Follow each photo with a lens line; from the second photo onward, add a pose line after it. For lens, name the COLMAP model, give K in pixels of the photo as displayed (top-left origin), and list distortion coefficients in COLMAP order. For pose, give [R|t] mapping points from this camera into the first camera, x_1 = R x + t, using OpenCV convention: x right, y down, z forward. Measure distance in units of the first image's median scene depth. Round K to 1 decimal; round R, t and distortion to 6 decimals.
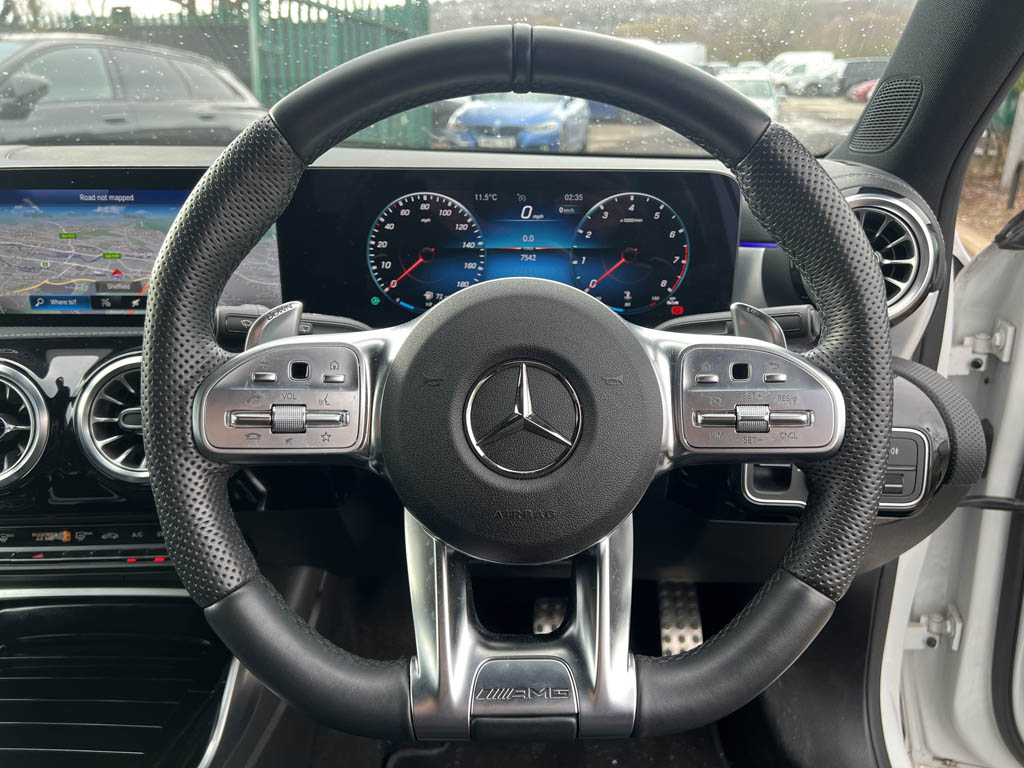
lens RADIAL K [[788.3, 0, 513.8], [0, 788.3, 398.7], [0, 0, 1]] dist [0.035513, -0.035803]
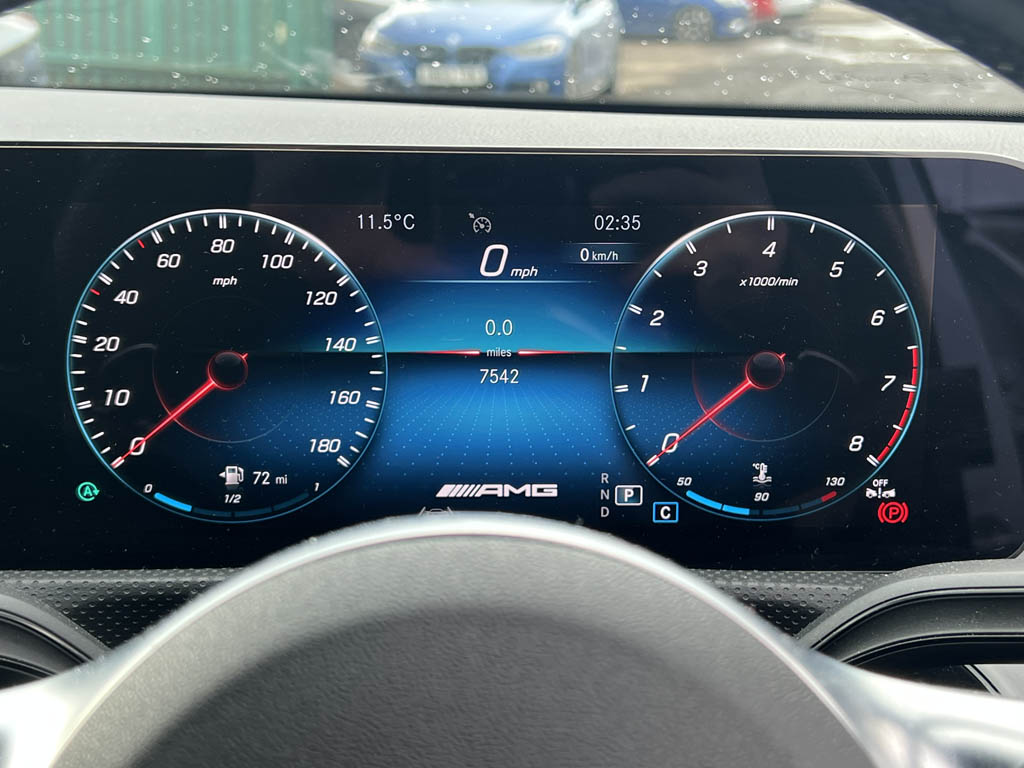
lens RADIAL K [[1425.2, 0, 522.5], [0, 1425.2, 378.8], [0, 0, 1]] dist [0.105079, 0.000000]
pose [[0.999657, -0.001240, 0.026153, 0.012083], [0.003953, 0.994574, -0.103954, -0.108747], [-0.025882, 0.104021, 0.994238, 0.325193]]
